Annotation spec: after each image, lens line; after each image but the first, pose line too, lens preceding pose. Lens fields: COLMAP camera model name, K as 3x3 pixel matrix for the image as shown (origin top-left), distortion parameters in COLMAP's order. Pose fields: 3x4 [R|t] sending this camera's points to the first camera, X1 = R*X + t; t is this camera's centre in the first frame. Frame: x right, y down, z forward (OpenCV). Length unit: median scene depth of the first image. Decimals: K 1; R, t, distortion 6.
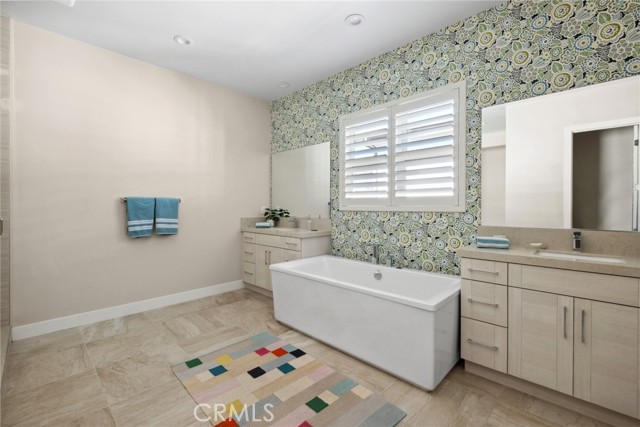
lens RADIAL K [[278.3, 0, 323.8], [0, 278.3, 209.7], [0, 0, 1]] dist [0.000572, -0.002472]
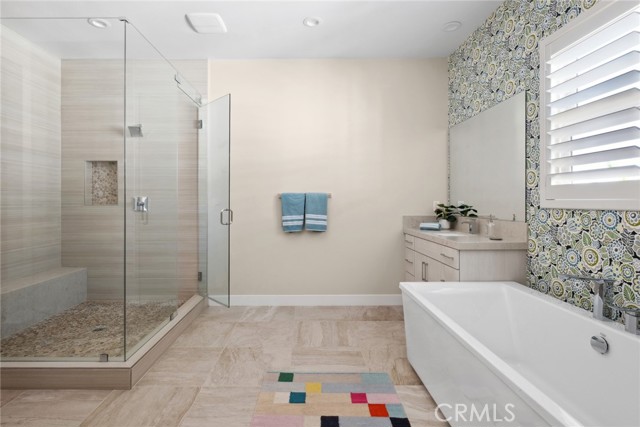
lens RADIAL K [[317.8, 0, 306.2], [0, 317.8, 203.7], [0, 0, 1]] dist [0.006431, -0.002670]
pose [[0.690833, -0.000421, -0.723014, 0.220204], [-0.002938, 0.999990, -0.003389, -0.002286], [0.723009, 0.004465, 0.690825, 0.234620]]
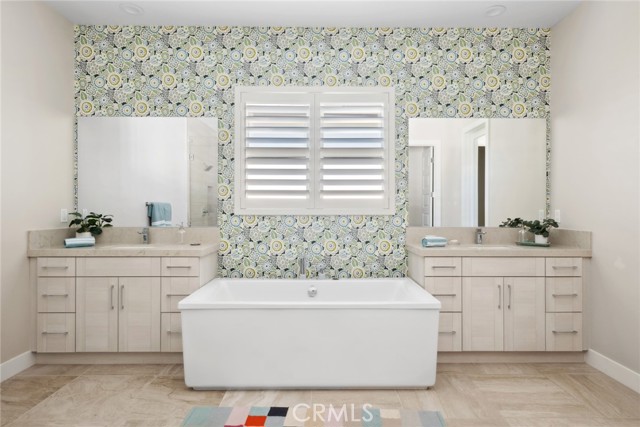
lens RADIAL K [[364.6, 0, 323.7], [0, 364.6, 210.7], [0, 0, 1]] dist [0.005757, -0.002201]
pose [[0.720299, -0.003734, 0.693653, -0.496418], [0.006597, 0.999977, -0.001468, -0.005904], [-0.693632, 0.005633, 0.720307, 0.168560]]
